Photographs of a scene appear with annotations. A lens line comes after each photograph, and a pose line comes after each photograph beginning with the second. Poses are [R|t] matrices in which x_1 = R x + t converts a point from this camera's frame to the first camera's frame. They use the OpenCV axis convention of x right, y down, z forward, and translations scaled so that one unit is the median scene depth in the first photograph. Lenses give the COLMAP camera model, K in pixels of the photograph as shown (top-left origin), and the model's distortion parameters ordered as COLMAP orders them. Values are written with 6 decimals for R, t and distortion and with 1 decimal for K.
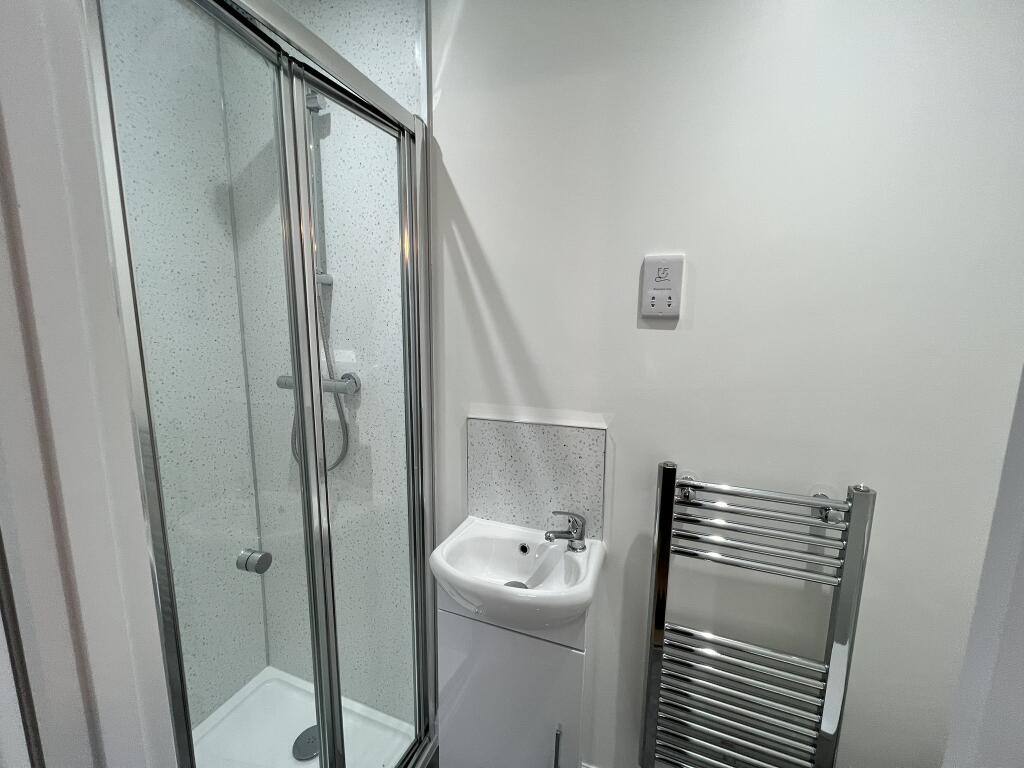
lens RADIAL K [[404.4, 0, 510.0], [0, 404.4, 385.1], [0, 0, 1]] dist [0.000600, 0.000389]
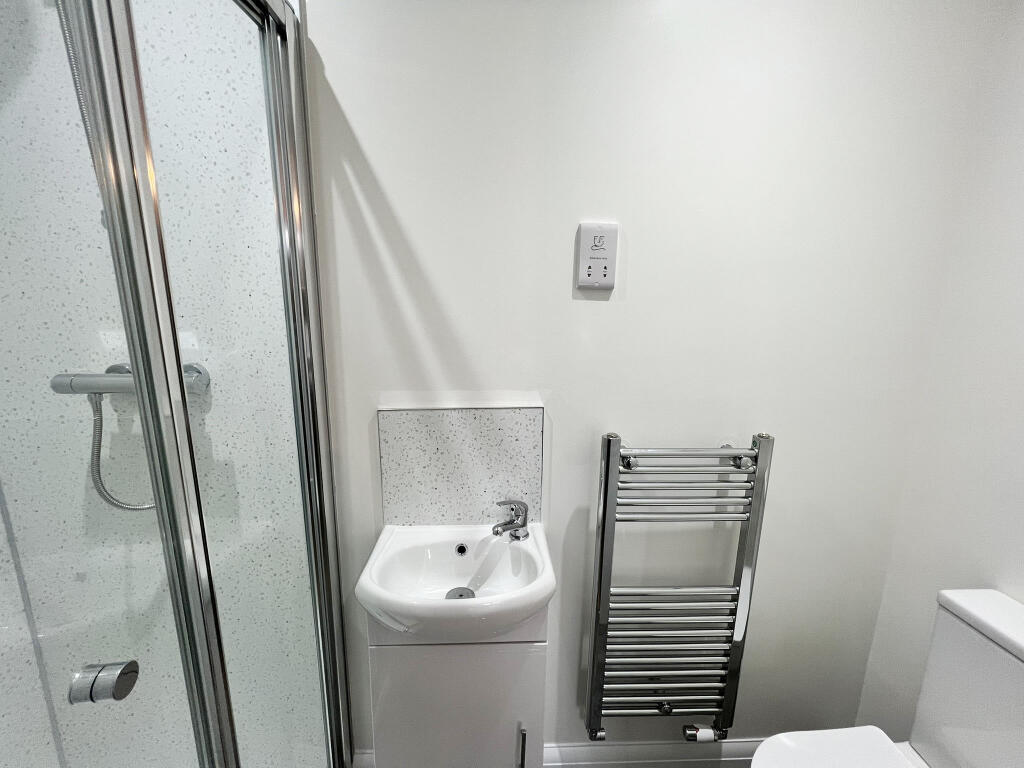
lens RADIAL K [[404.4, 0, 510.0], [0, 404.4, 385.1], [0, 0, 1]] dist [0.000600, 0.000389]
pose [[0.919509, -0.076091, 0.385633, -0.191002], [0.057296, 0.996552, 0.060016, -0.003707], [-0.388870, -0.033090, 0.920698, 0.156098]]
